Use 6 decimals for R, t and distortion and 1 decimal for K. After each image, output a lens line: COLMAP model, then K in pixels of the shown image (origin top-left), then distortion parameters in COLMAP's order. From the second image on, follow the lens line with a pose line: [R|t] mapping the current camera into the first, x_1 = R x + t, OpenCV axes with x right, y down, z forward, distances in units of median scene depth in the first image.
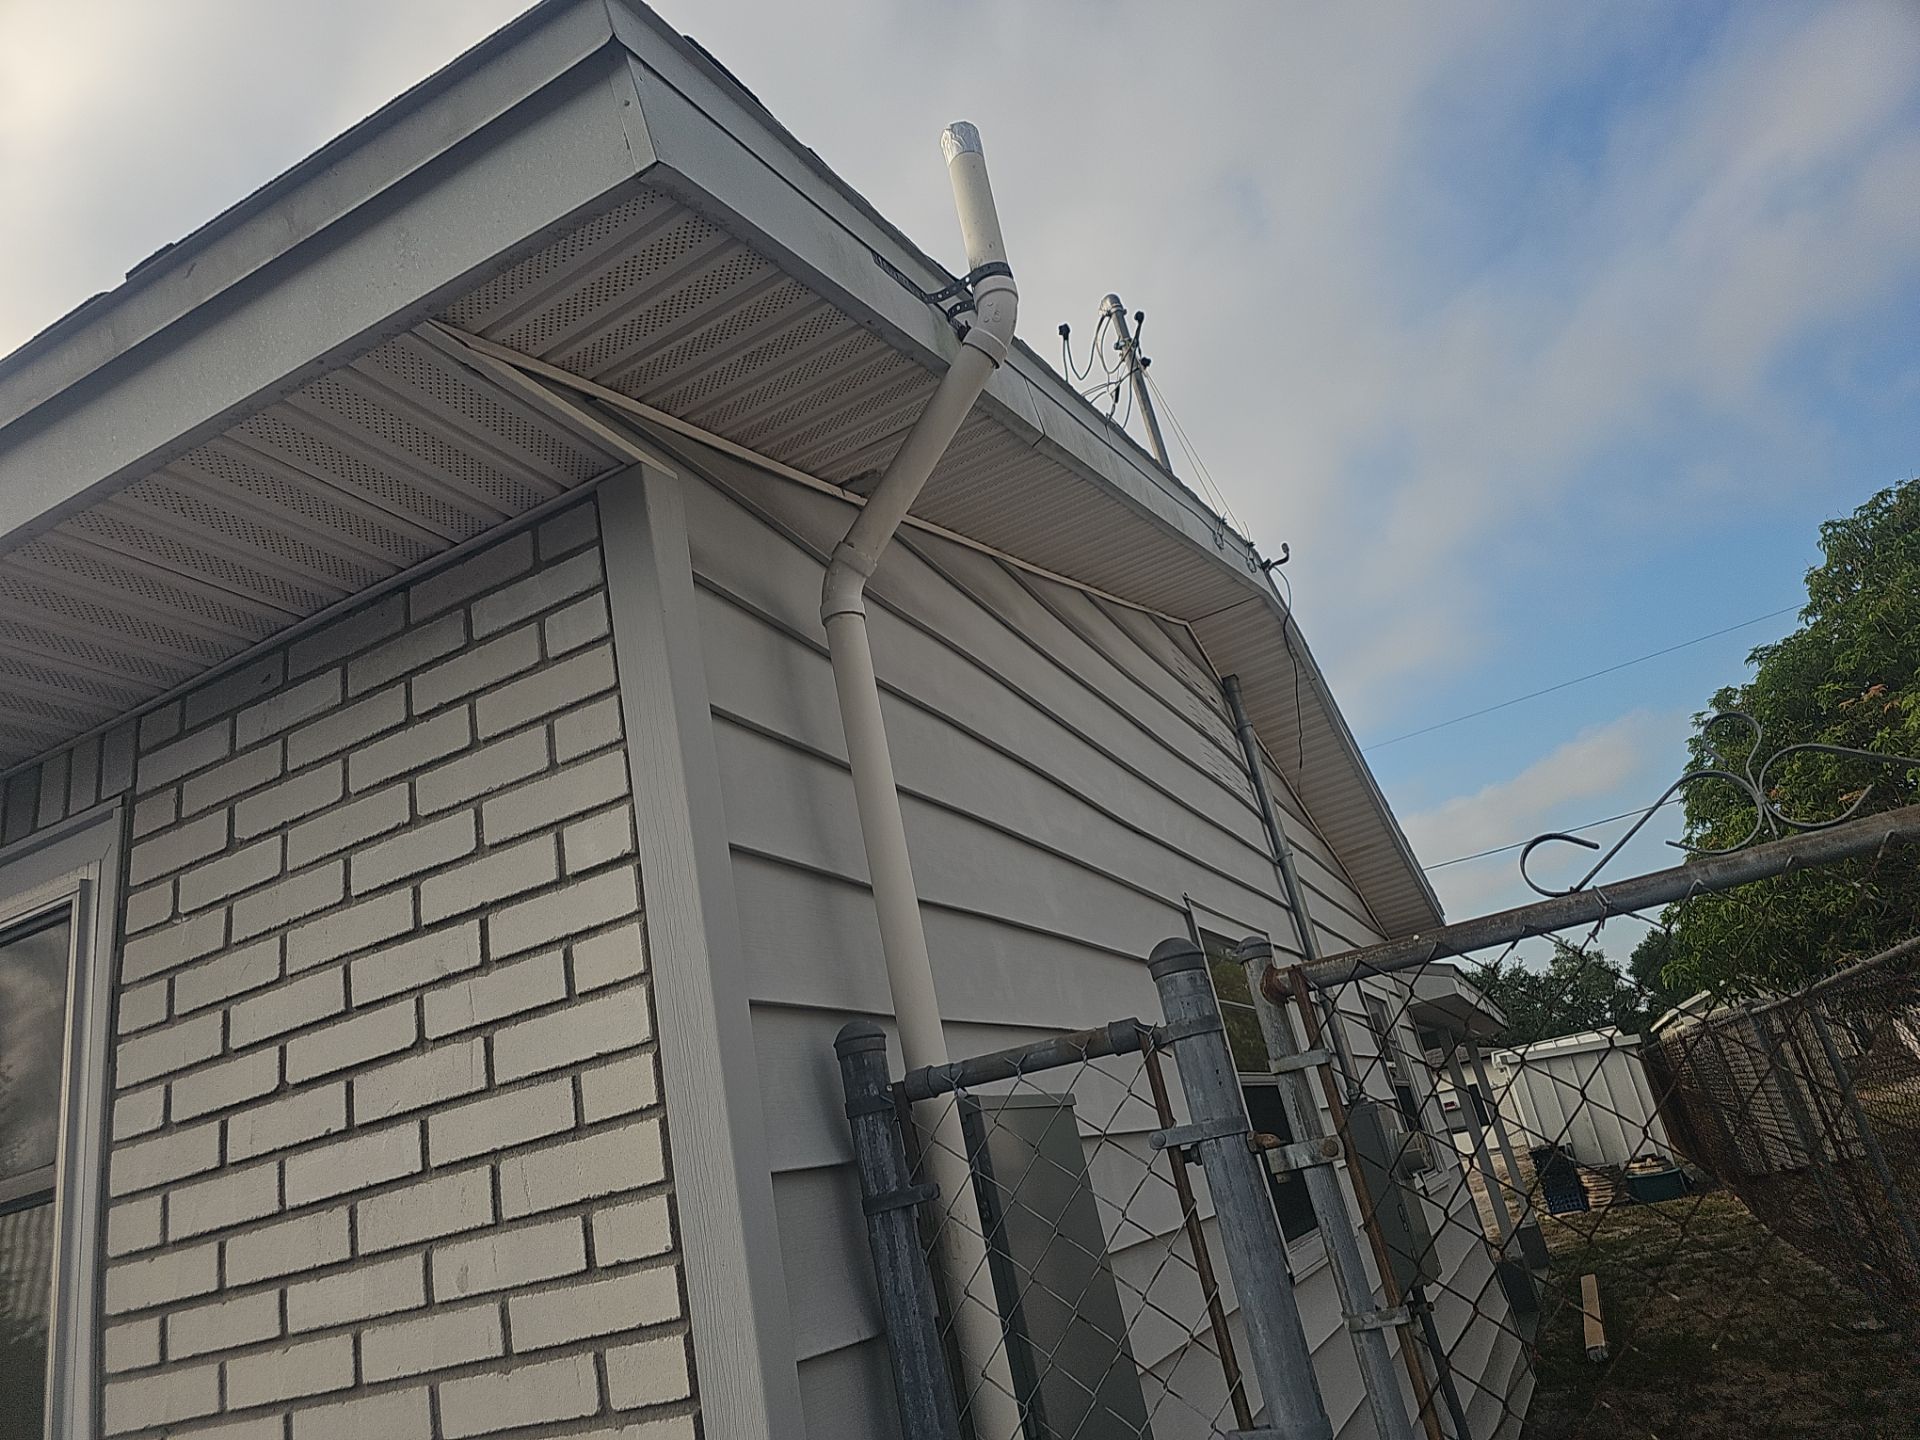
lens RADIAL K [[1257.5, 0, 971.2], [0, 1257.5, 720.6], [0, 0, 1]] dist [0.038926, -0.029632]
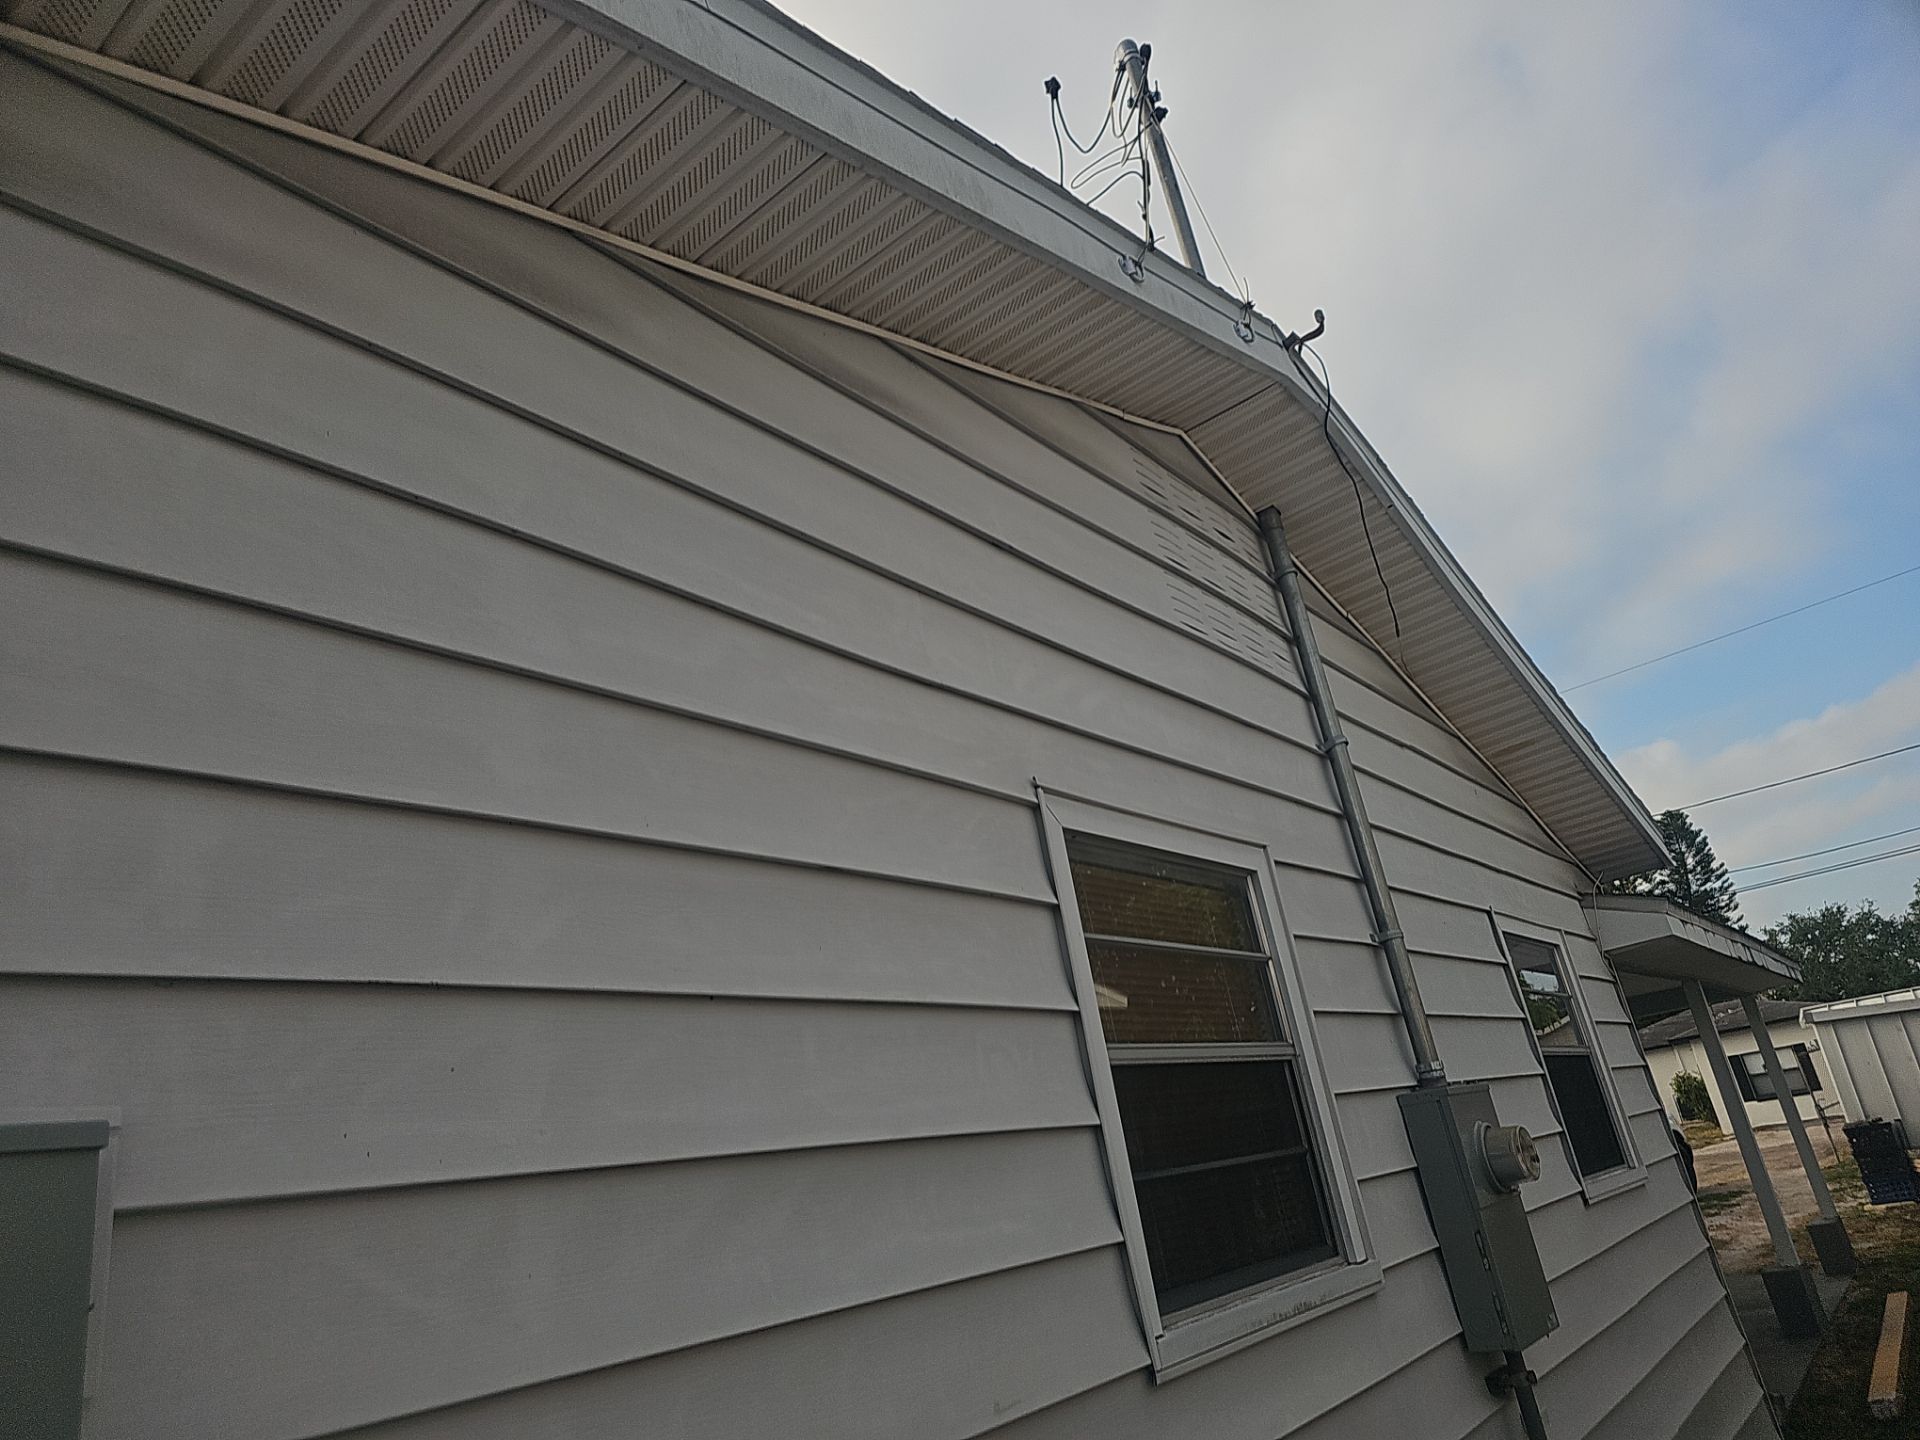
lens RADIAL K [[1257.5, 0, 949.9], [0, 1257.5, 727.6], [0, 0, 1]] dist [0.038926, -0.029632]
pose [[0.975454, -0.040984, -0.216354, 0.175314], [0.050336, 0.998013, 0.037888, 0.054227], [0.214371, -0.047848, 0.975580, 0.223149]]
